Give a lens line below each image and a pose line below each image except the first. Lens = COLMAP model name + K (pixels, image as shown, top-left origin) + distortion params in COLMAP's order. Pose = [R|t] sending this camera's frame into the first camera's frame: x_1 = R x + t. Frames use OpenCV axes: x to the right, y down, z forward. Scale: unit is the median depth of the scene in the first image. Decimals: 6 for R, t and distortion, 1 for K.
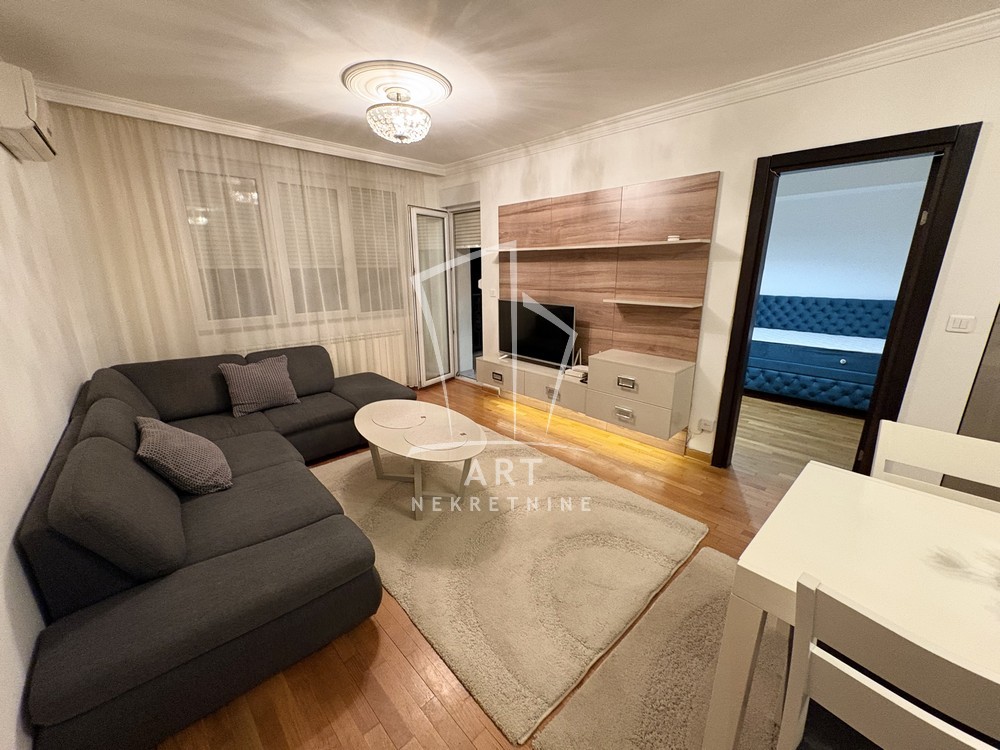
lens RADIAL K [[400.2, 0, 504.3], [0, 400.2, 372.3], [0, 0, 1]] dist [0.001252, -0.000409]
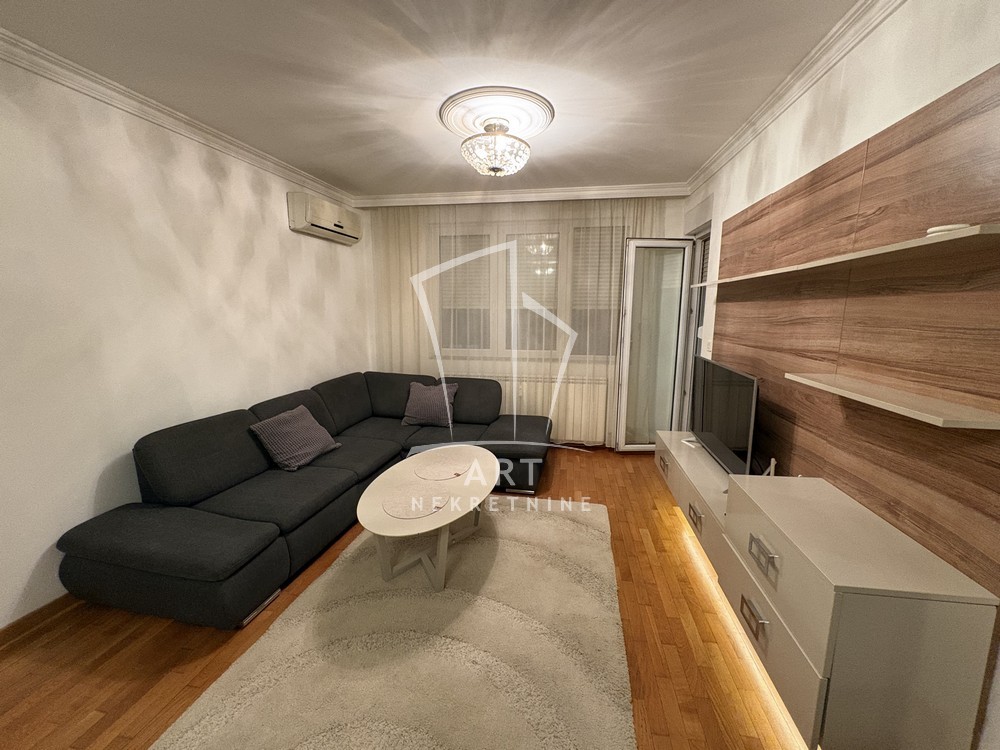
lens RADIAL K [[400.2, 0, 498.7], [0, 400.2, 373.8], [0, 0, 1]] dist [0.001252, -0.000409]
pose [[0.585708, 0.135115, -0.799181, 0.438575], [-0.213315, 0.976943, 0.008833, -0.109586], [0.781948, 0.165304, 0.601026, 0.422677]]
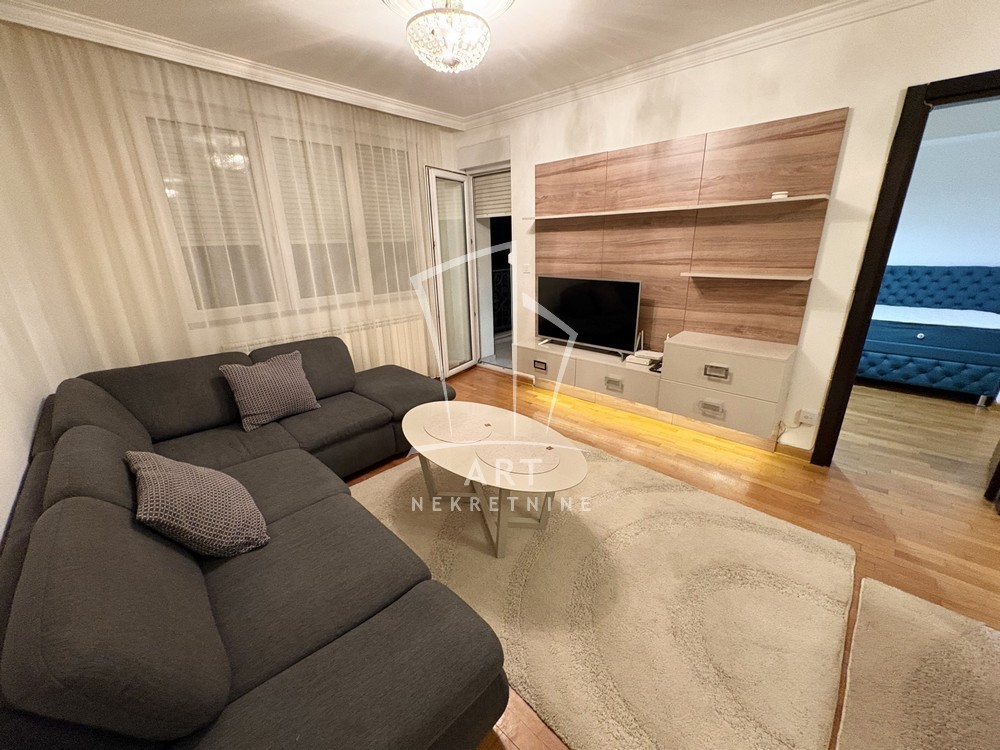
lens RADIAL K [[400.2, 0, 504.7], [0, 400.2, 373.1], [0, 0, 1]] dist [0.001252, -0.000409]
pose [[0.998577, -0.034370, 0.040775, -0.165216], [0.031906, 0.997712, 0.059608, -0.033908], [-0.042730, -0.058222, 0.997389, 0.163425]]
